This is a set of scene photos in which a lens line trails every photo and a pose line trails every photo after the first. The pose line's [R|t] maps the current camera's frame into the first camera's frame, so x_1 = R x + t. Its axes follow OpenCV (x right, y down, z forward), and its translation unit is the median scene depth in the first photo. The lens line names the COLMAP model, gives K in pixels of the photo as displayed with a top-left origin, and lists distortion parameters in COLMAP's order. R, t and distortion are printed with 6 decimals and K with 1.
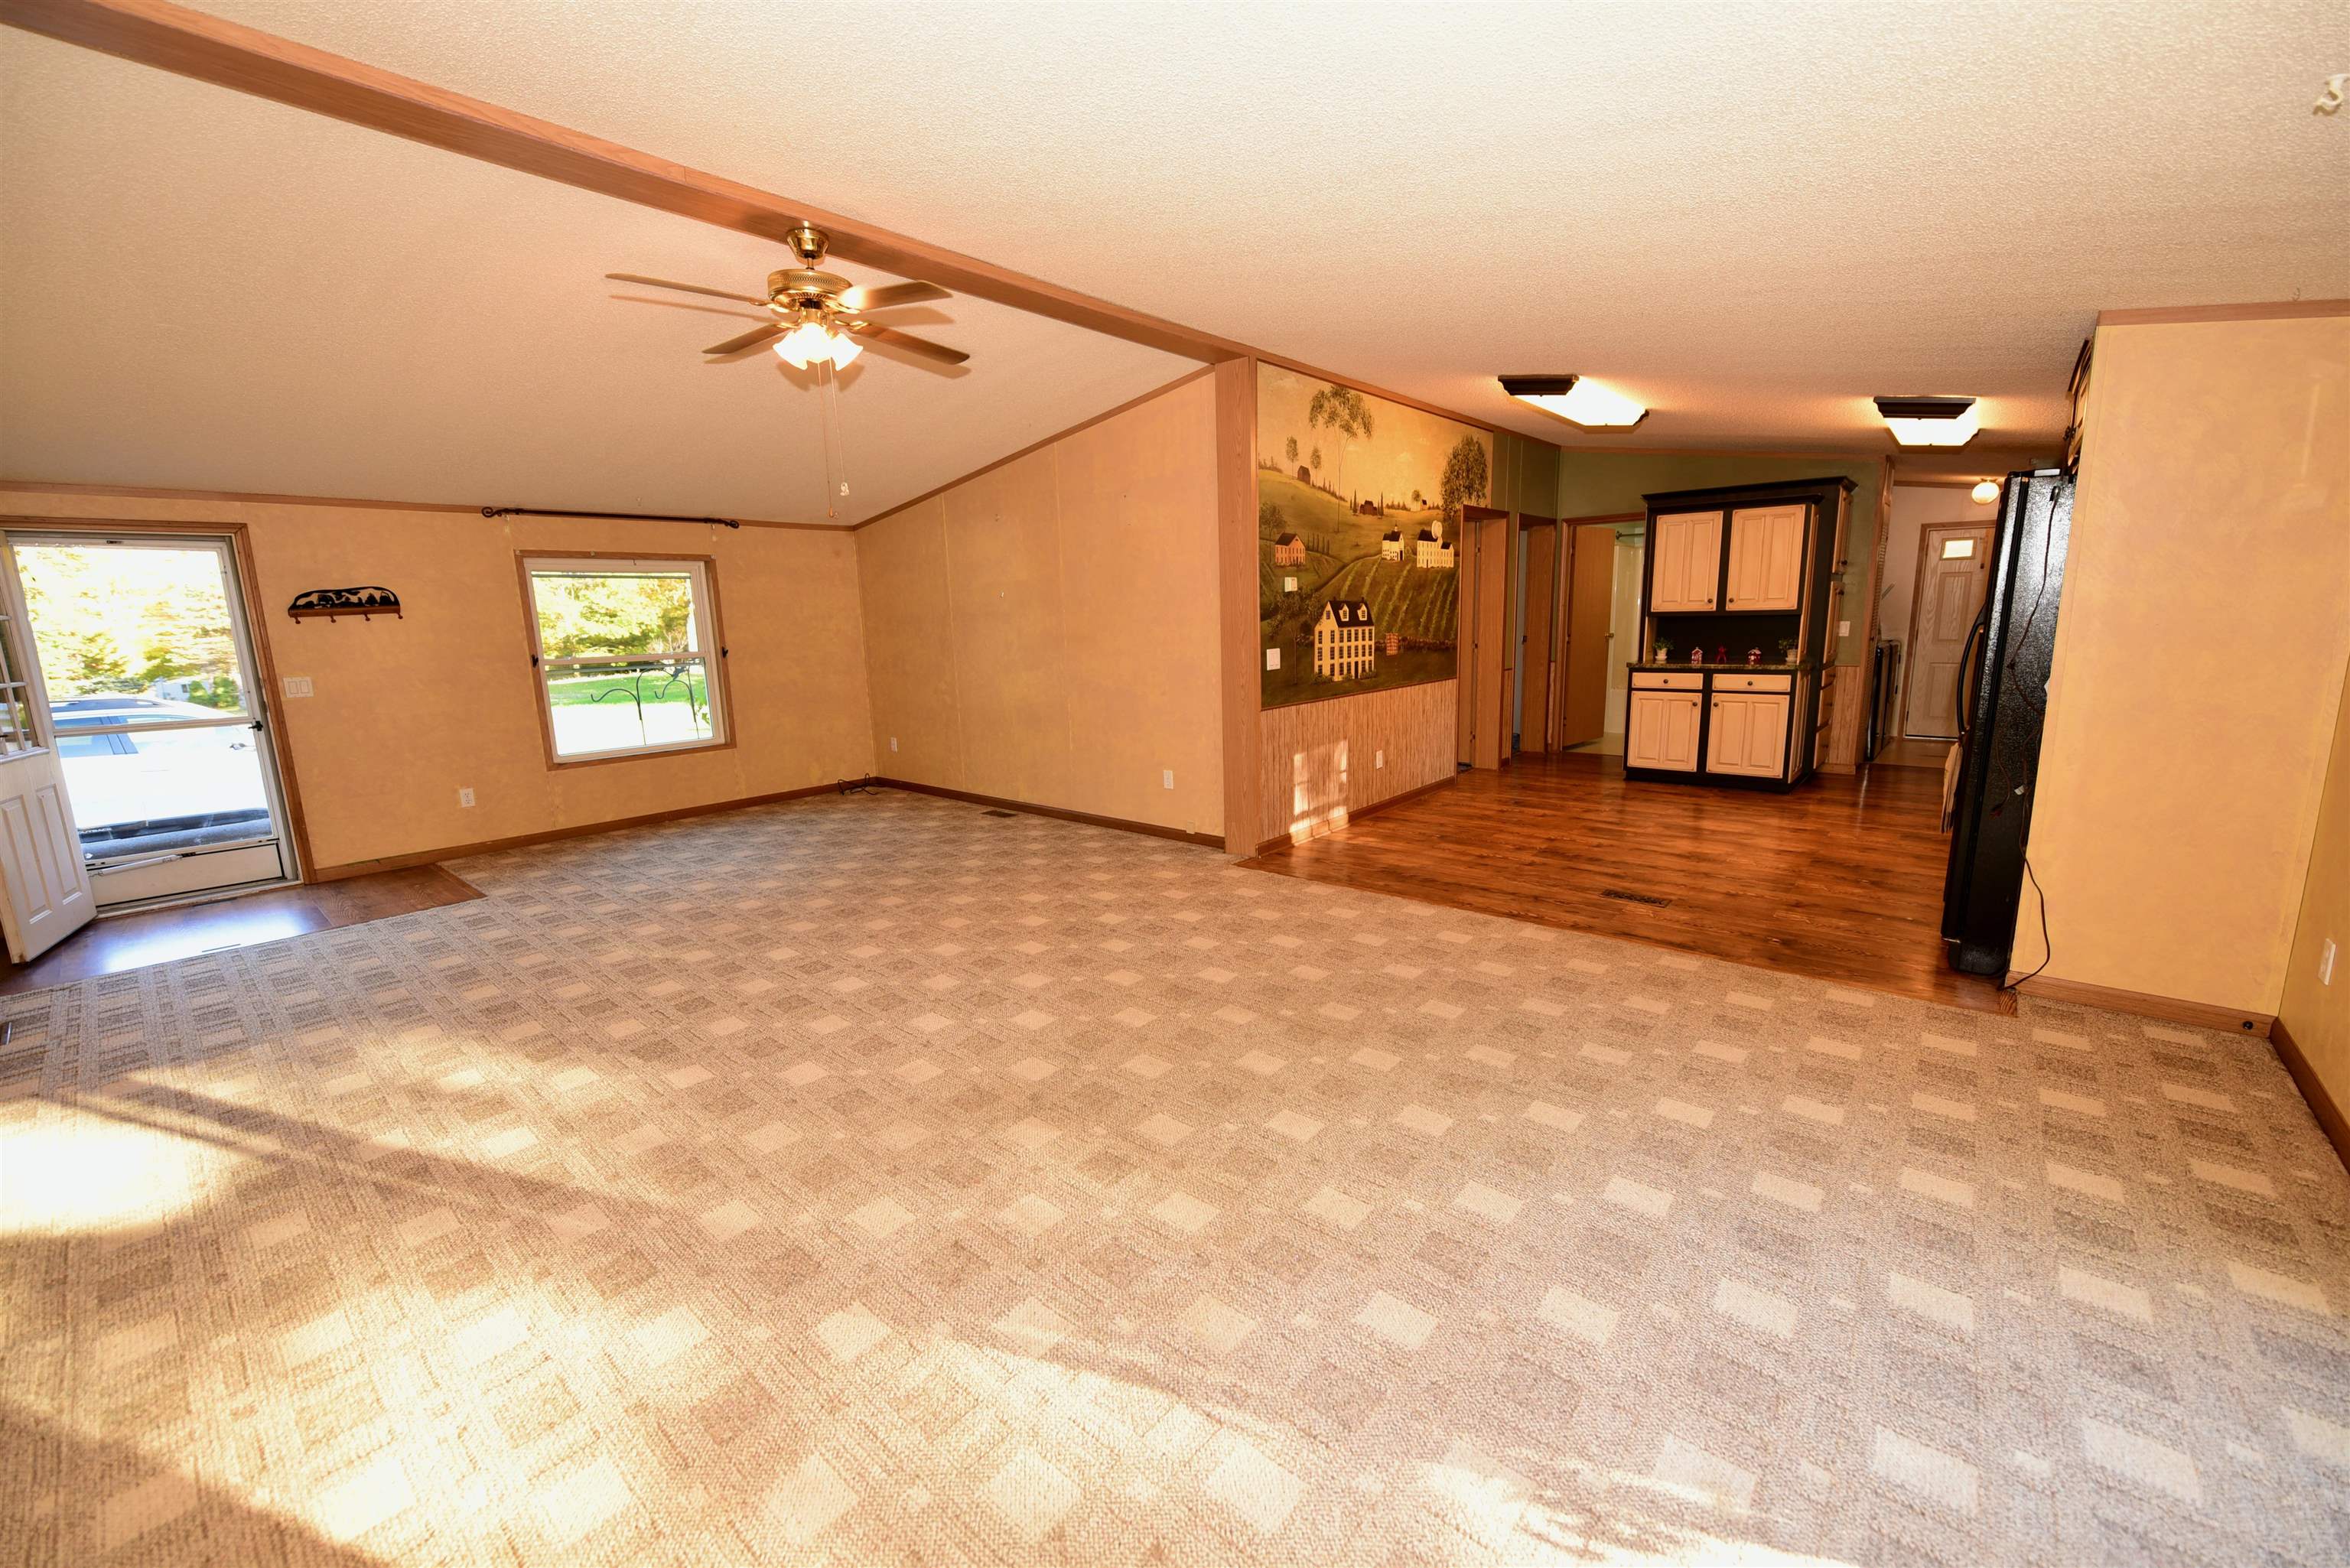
lens RADIAL K [[925.0, 0, 1189.1], [0, 925.0, 781.1], [0, 0, 1]] dist [-0.007904, -0.000165]
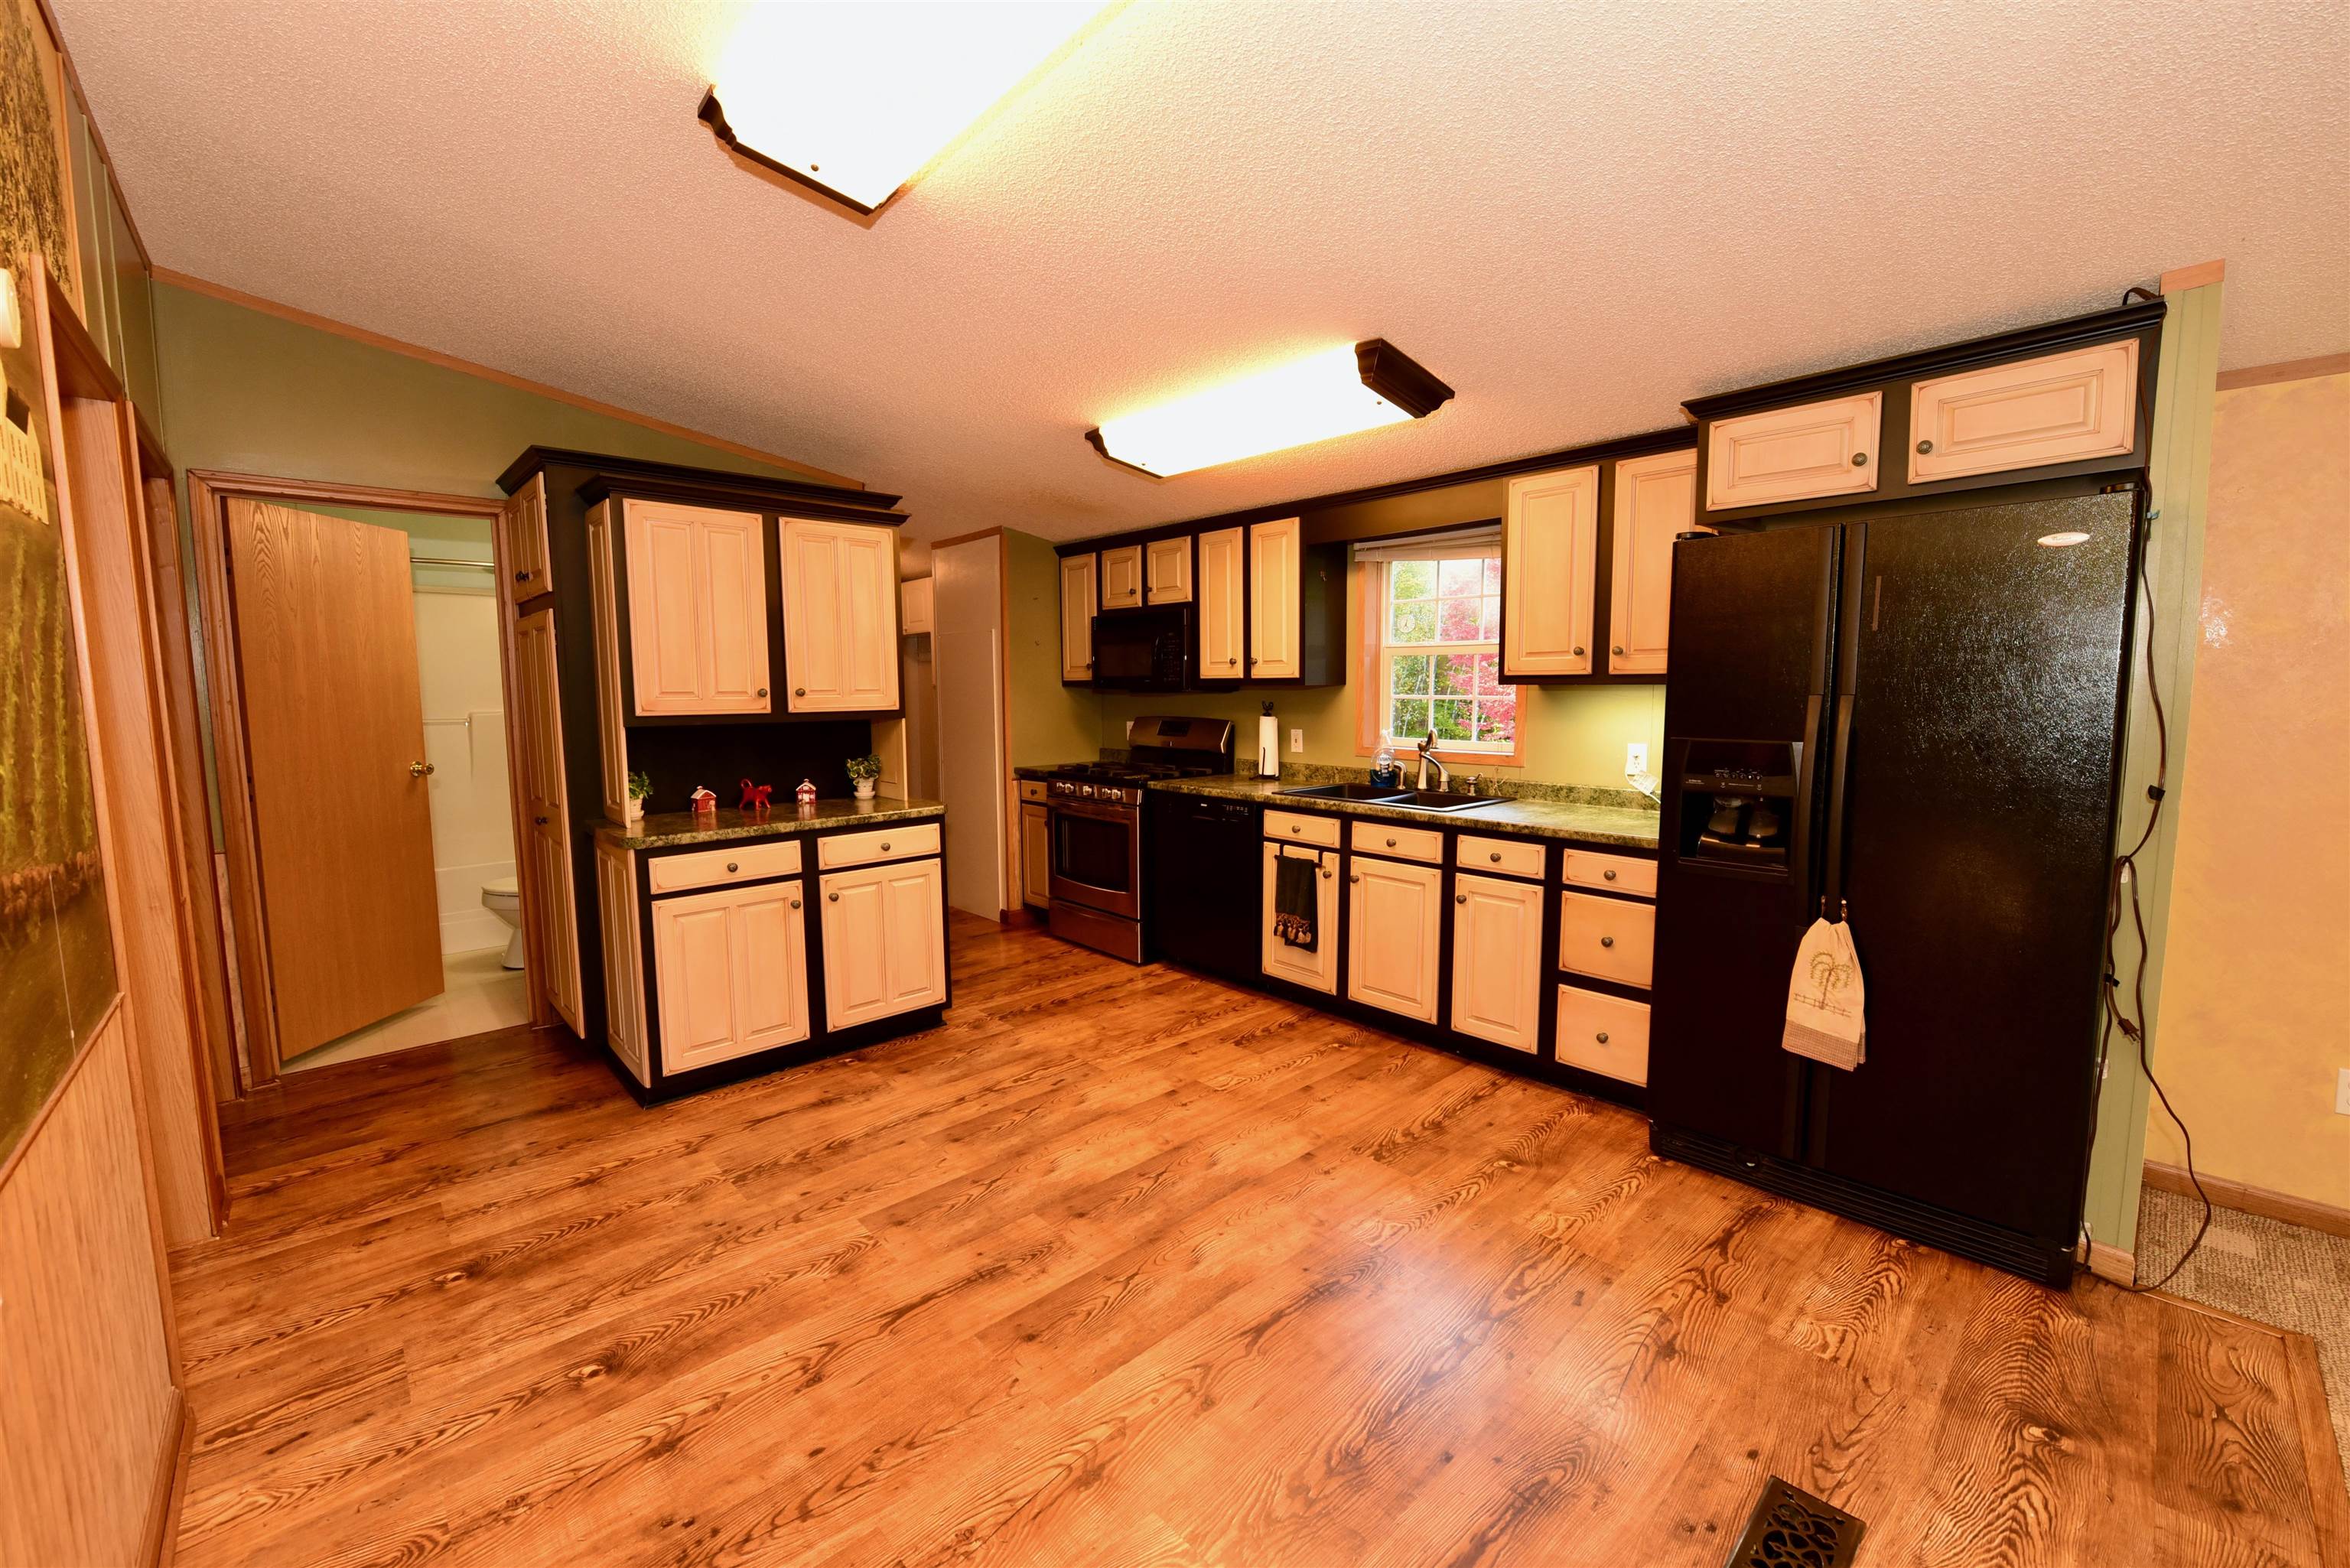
lens RADIAL K [[925.0, 0, 1189.1], [0, 925.0, 781.1], [0, 0, 1]] dist [-0.007904, -0.000165]
pose [[0.102321, -0.075791, 0.991860, 0.156116], [0.181230, 0.981826, 0.056328, -0.217298], [-0.978103, 0.173991, 0.114197, 1.169158]]
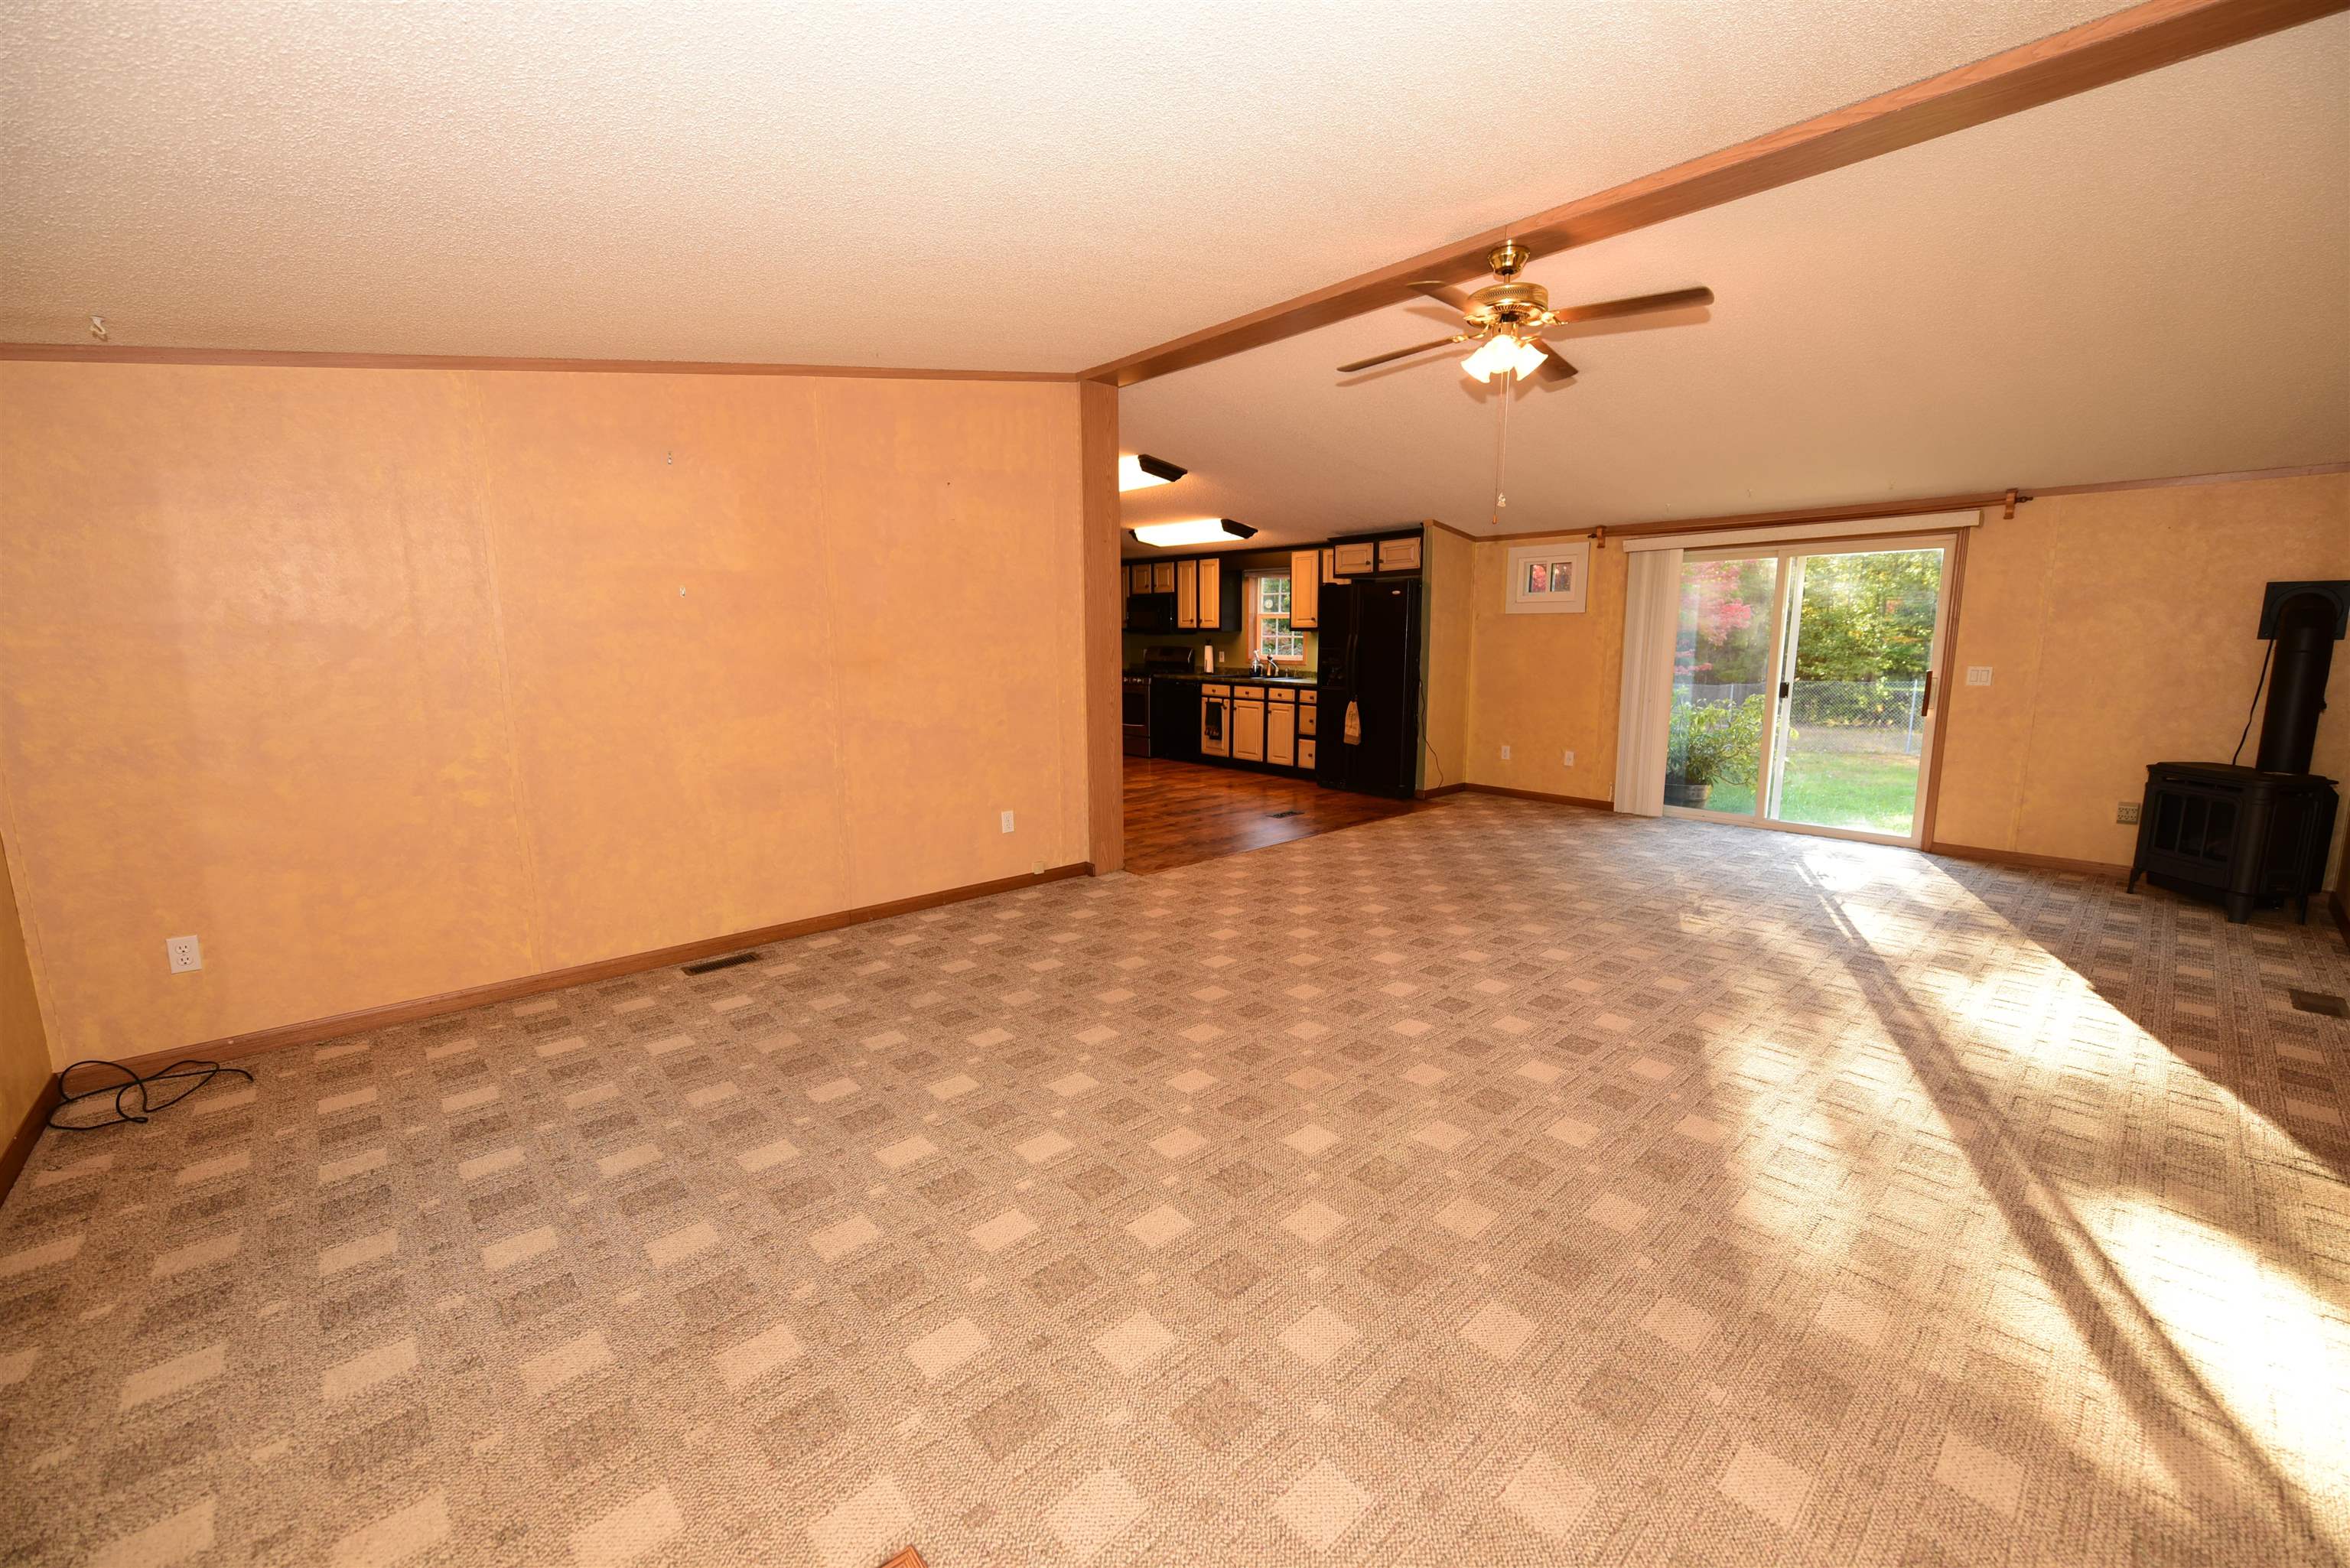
lens RADIAL K [[917.1, 0, 1171.1], [0, 917.1, 801.0], [0, 0, 1]] dist [-0.002973, -0.000338]
pose [[0.131611, -0.154284, 0.979222, -1.159088], [0.177008, 0.975596, 0.129923, -0.146081], [-0.975370, 0.156231, 0.155709, 0.976035]]
